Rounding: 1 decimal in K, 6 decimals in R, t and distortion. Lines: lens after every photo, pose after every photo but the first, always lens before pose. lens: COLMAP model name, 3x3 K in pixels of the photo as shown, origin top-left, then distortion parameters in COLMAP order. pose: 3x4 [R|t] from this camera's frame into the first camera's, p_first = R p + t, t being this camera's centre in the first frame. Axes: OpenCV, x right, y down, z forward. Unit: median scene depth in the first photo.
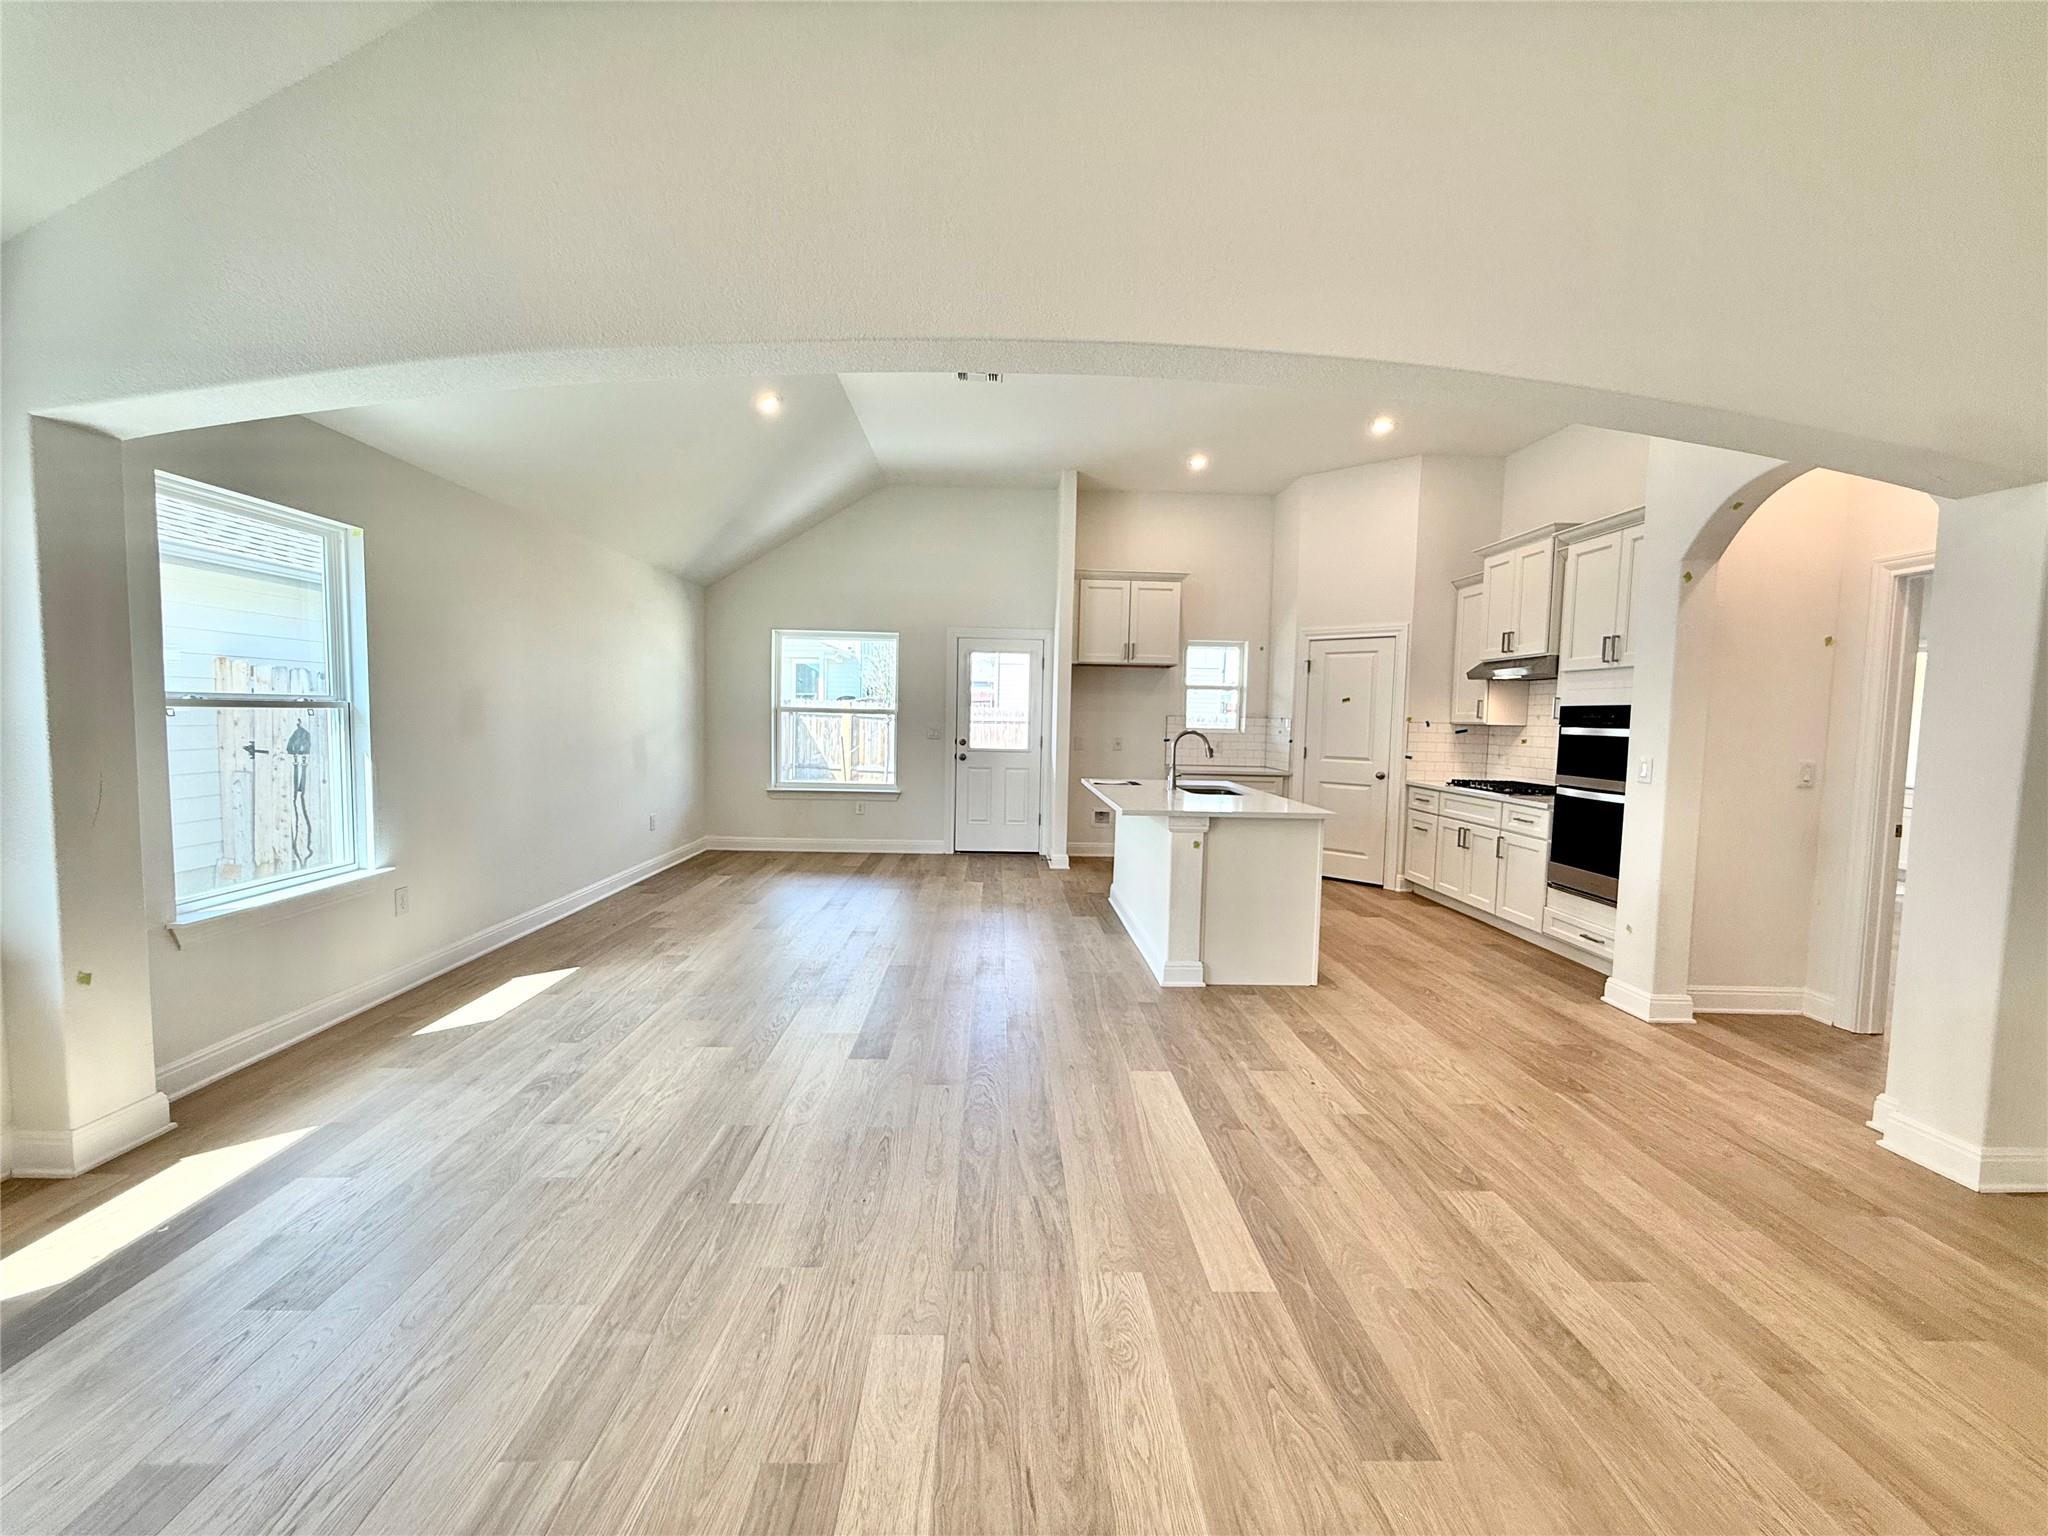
lens RADIAL K [[817.7, 0, 1020.5], [0, 817.7, 764.1], [0, 0, 1]] dist [0.000449, 0.000333]
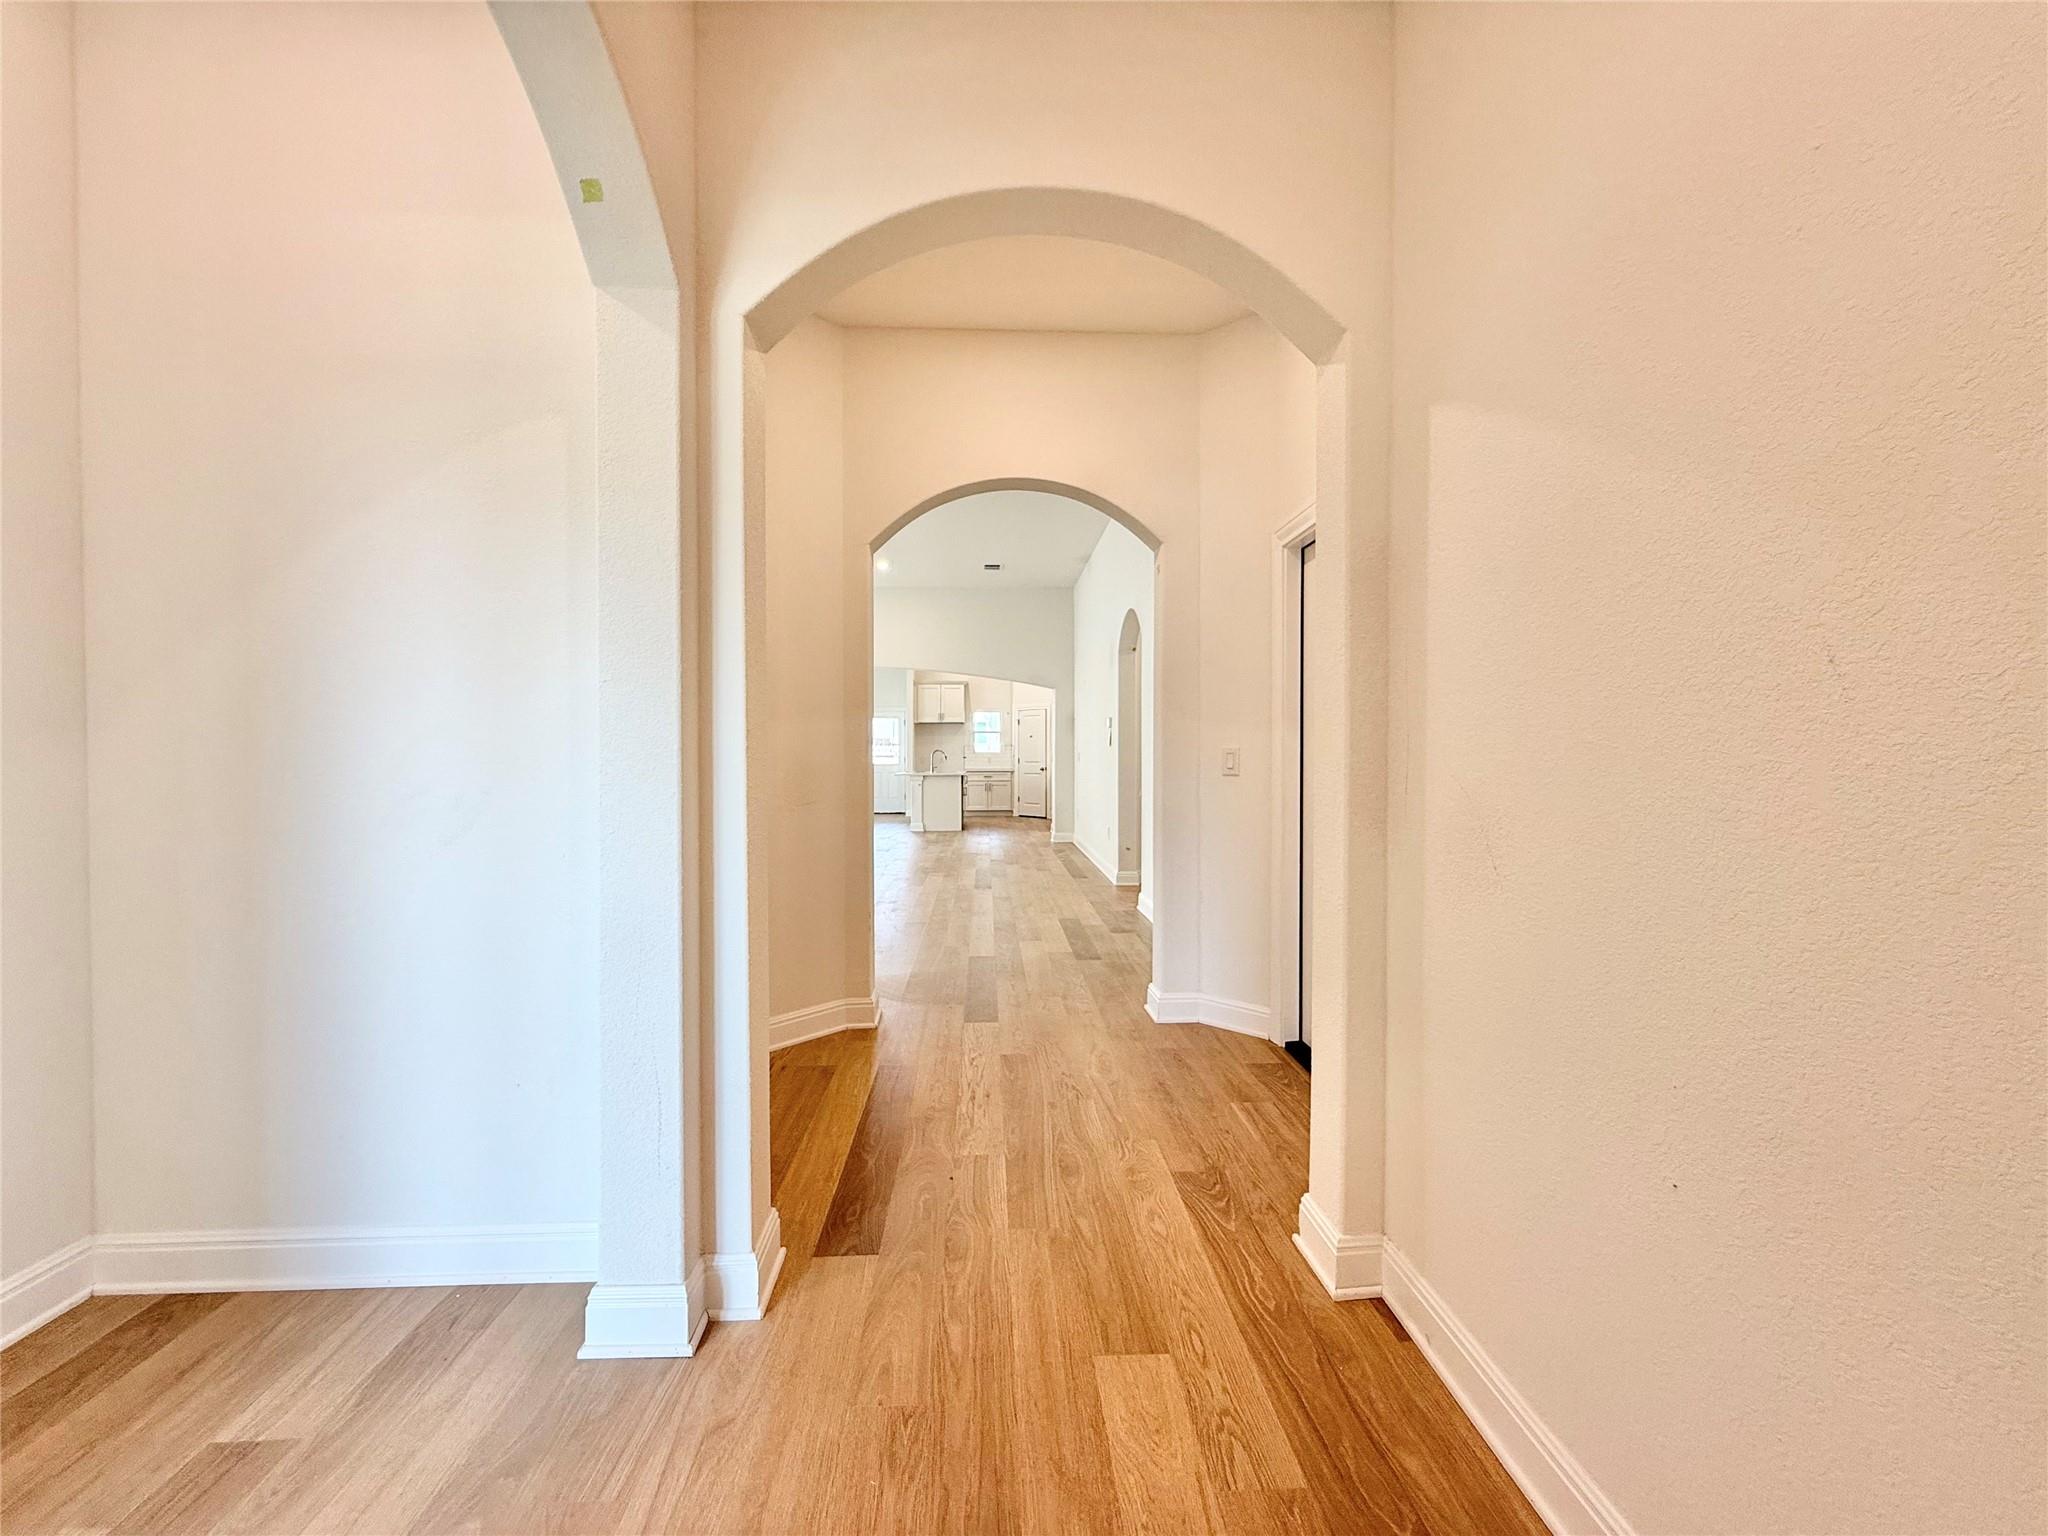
lens RADIAL K [[836.2, 0, 1025.9], [0, 836.2, 772.2], [0, 0, 1]] dist [-0.000009, 0.000000]
pose [[0.999377, -0.023926, 0.025941, 0.373863], [0.025060, 0.998704, -0.044308, 0.143427], [-0.024847, 0.044931, 0.998681, -1.544310]]
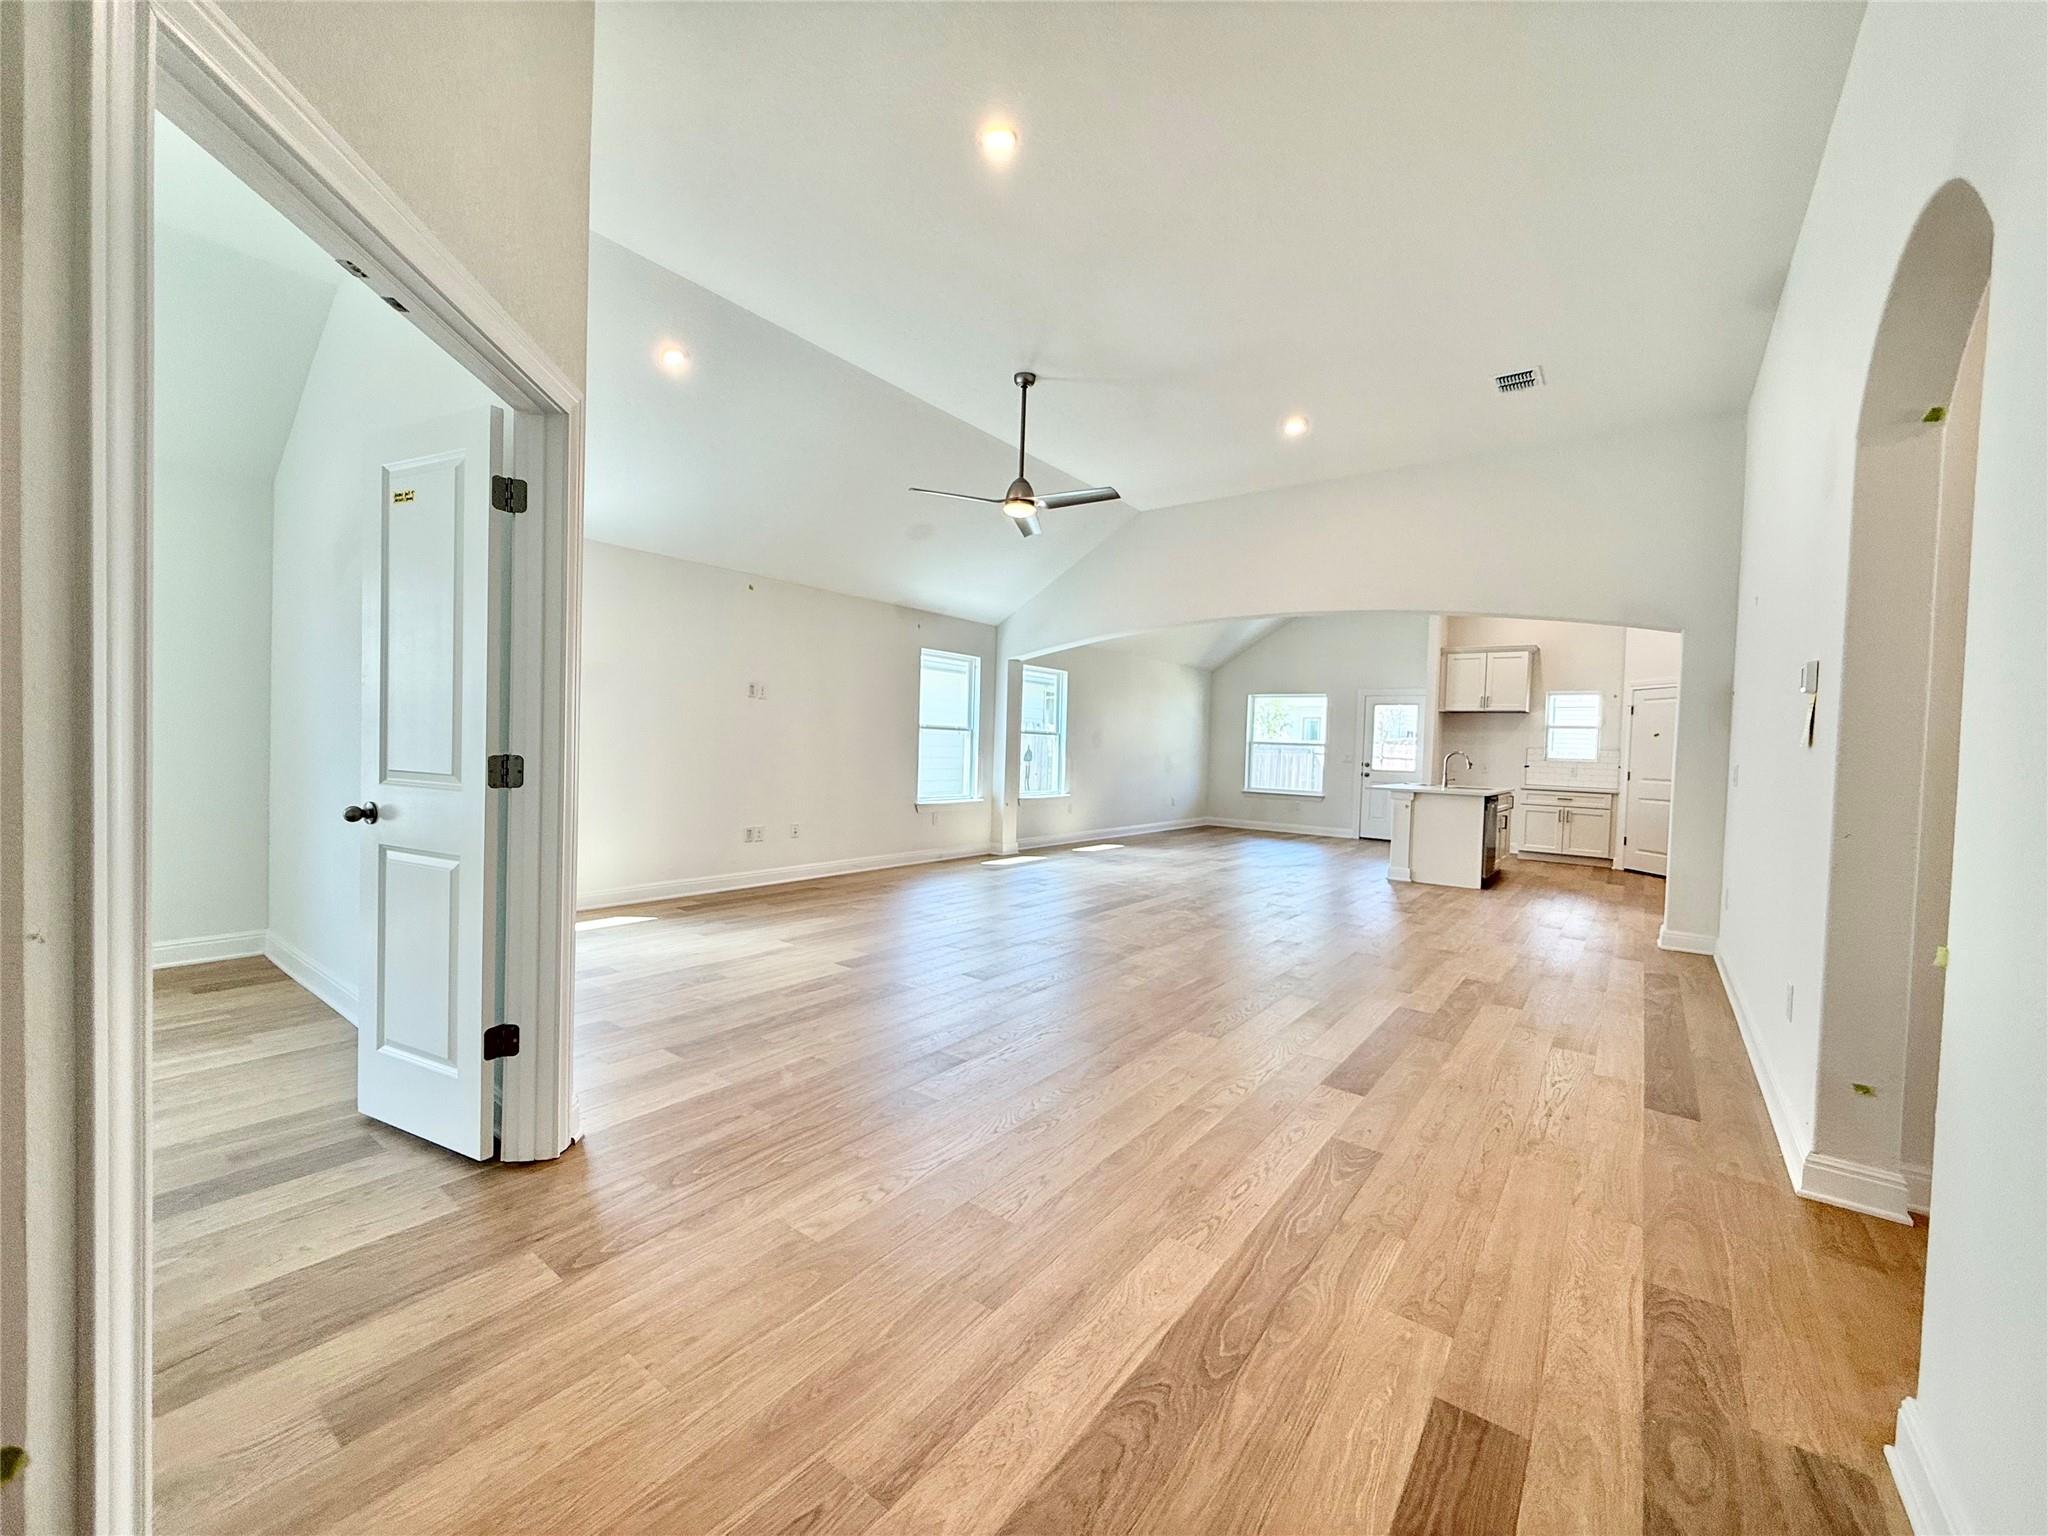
lens RADIAL K [[817.7, 0, 1019.1], [0, 817.7, 766.8], [0, 0, 1]] dist [0.000449, 0.000333]
pose [[0.777425, 0.021167, -0.628620, 0.500450], [-0.056733, 0.997719, -0.036568, 0.090528], [0.626412, 0.064092, 0.776853, -0.756662]]
